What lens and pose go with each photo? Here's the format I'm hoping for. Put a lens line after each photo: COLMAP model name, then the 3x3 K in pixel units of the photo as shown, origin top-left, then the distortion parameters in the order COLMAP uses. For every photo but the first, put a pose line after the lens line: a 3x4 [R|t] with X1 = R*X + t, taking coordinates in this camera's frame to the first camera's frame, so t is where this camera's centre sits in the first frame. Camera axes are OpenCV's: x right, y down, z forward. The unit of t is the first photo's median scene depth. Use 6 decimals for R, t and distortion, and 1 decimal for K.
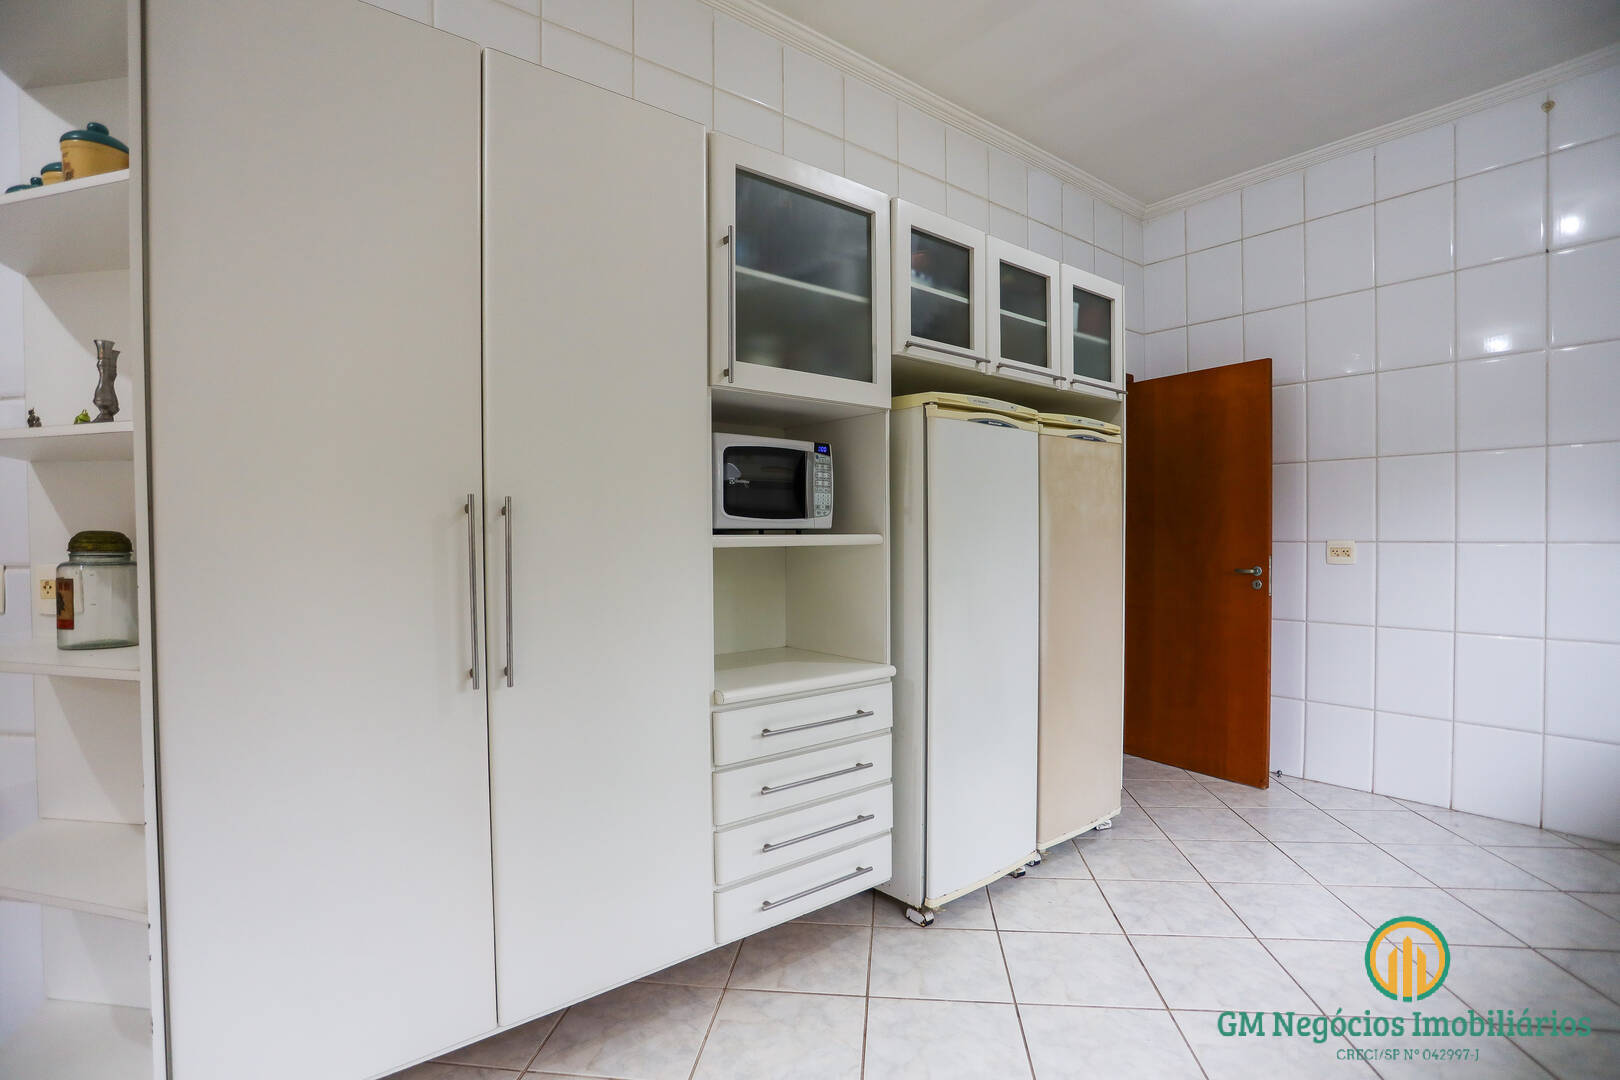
lens RADIAL K [[787.4, 0, 805.1], [0, 787.4, 550.0], [0, 0, 1]] dist [-0.082551, 0.042337]
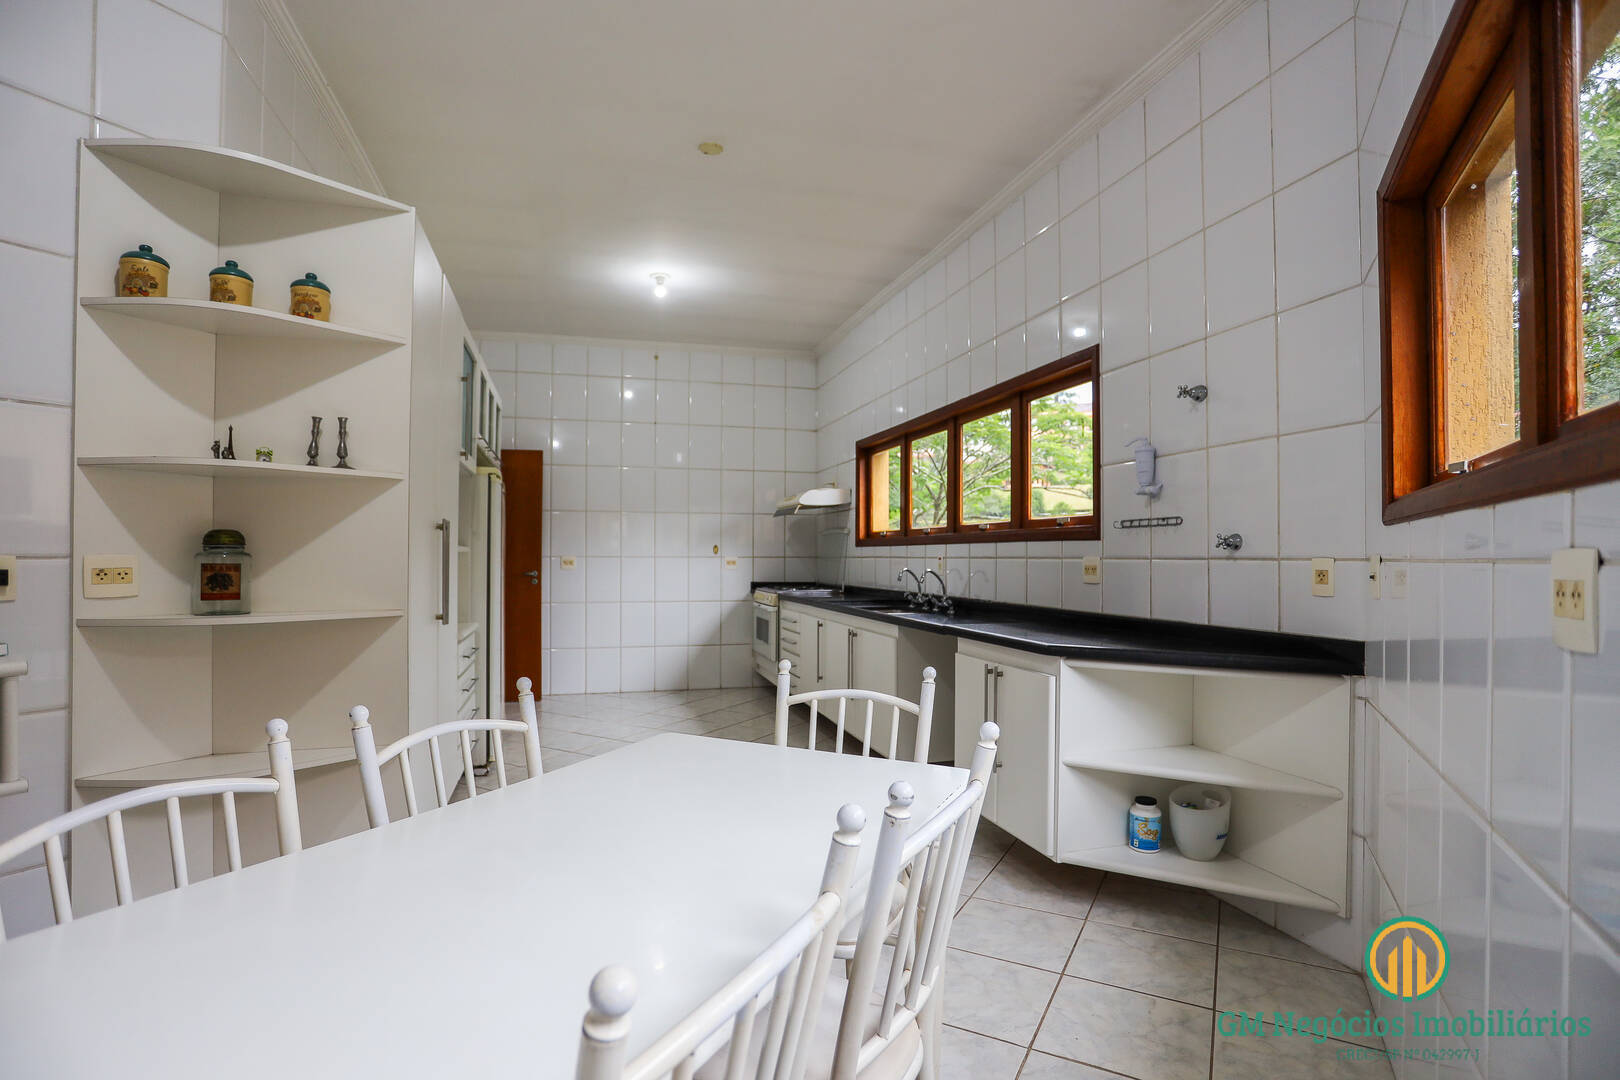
lens RADIAL K [[787.4, 0, 805.1], [0, 787.4, 550.0], [0, 0, 1]] dist [-0.082551, 0.042337]
pose [[0.385865, 0.018764, 0.922365, -0.784614], [0.009965, 0.999650, -0.024505, 0.024062], [-0.922502, 0.018647, 0.385543, -0.222148]]
